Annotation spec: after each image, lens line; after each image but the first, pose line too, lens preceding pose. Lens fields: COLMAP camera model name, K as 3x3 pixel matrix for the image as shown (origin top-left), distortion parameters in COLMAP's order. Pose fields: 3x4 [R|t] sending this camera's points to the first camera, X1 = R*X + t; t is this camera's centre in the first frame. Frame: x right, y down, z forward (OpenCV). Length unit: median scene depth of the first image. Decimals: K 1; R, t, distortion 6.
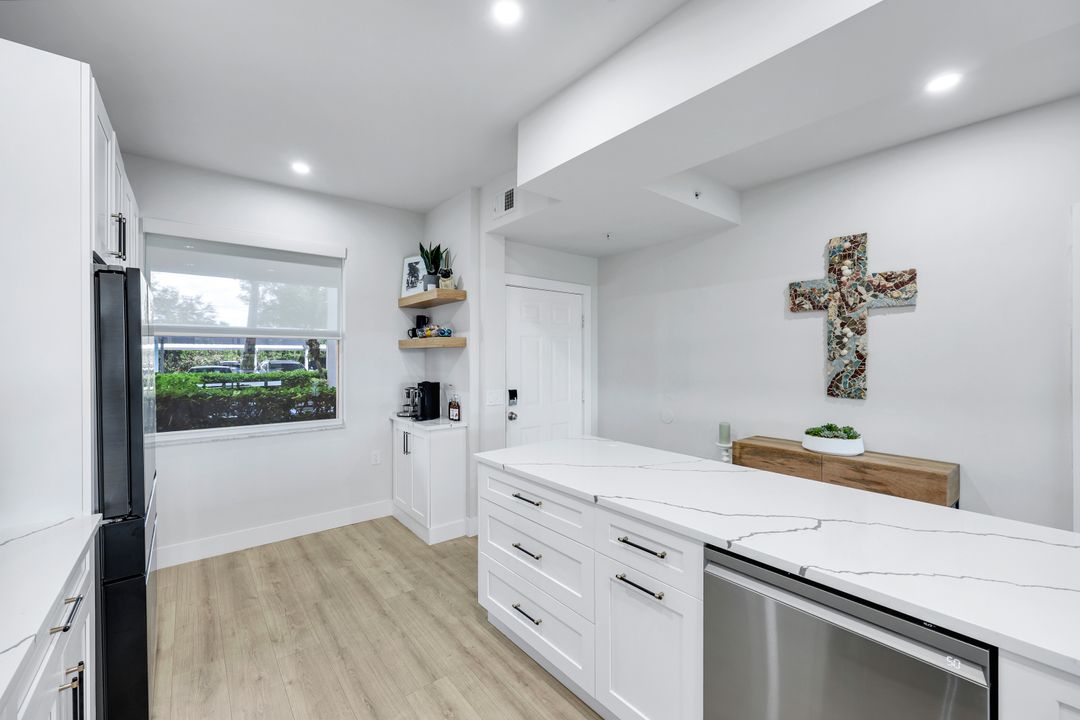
lens RADIAL K [[439.0, 0, 538.8], [0, 439.0, 353.2], [0, 0, 1]] dist [0.001392, -0.000131]
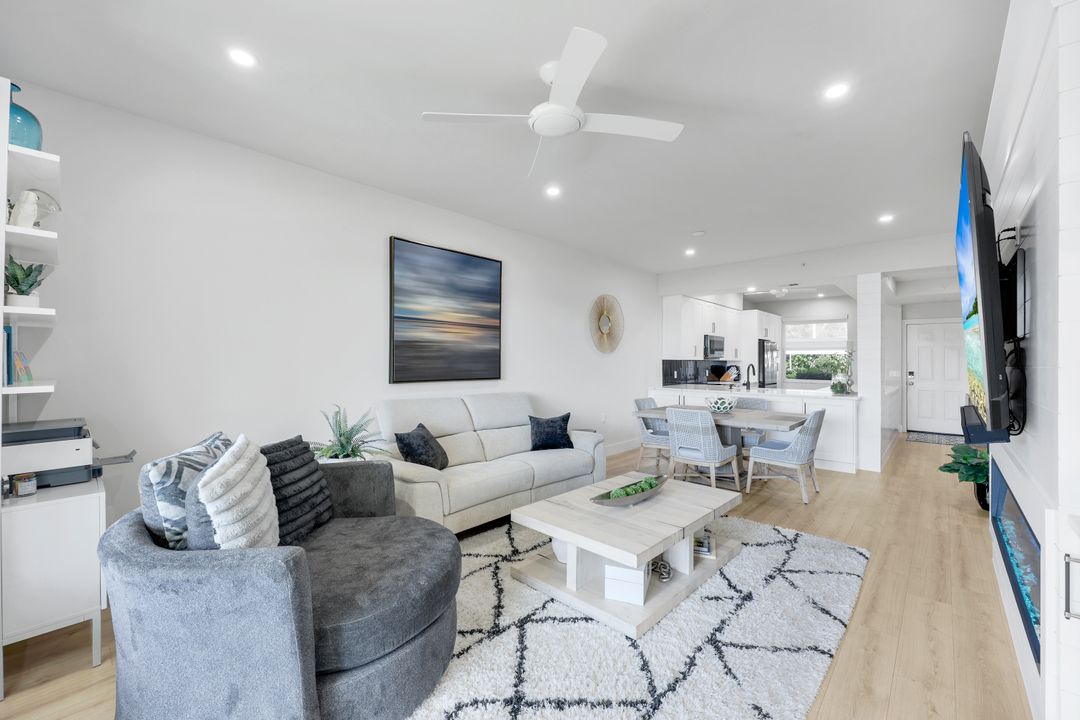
lens RADIAL K [[439.0, 0, 541.0], [0, 439.0, 358.7], [0, 0, 1]] dist [0.001392, -0.000131]
pose [[0.159412, 0.003288, -0.987207, 1.820525], [-0.000612, 0.999995, 0.003232, 0.009811], [0.987212, 0.000089, 0.159414, -1.184148]]
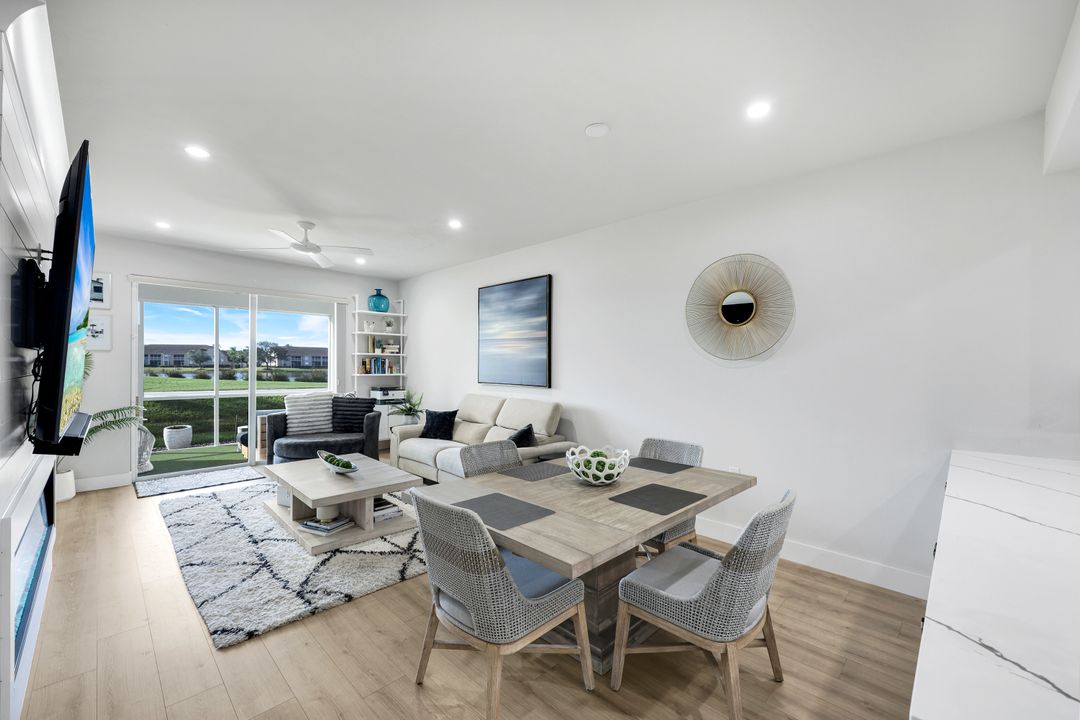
lens RADIAL K [[439.0, 0, 537.0], [0, 439.0, 364.5], [0, 0, 1]] dist [0.001392, -0.000131]
pose [[-0.993331, -0.000568, -0.115300, 0.760979], [-0.000286, 0.999997, -0.002462, 0.006319], [0.115301, -0.002413, -0.993328, 0.174576]]
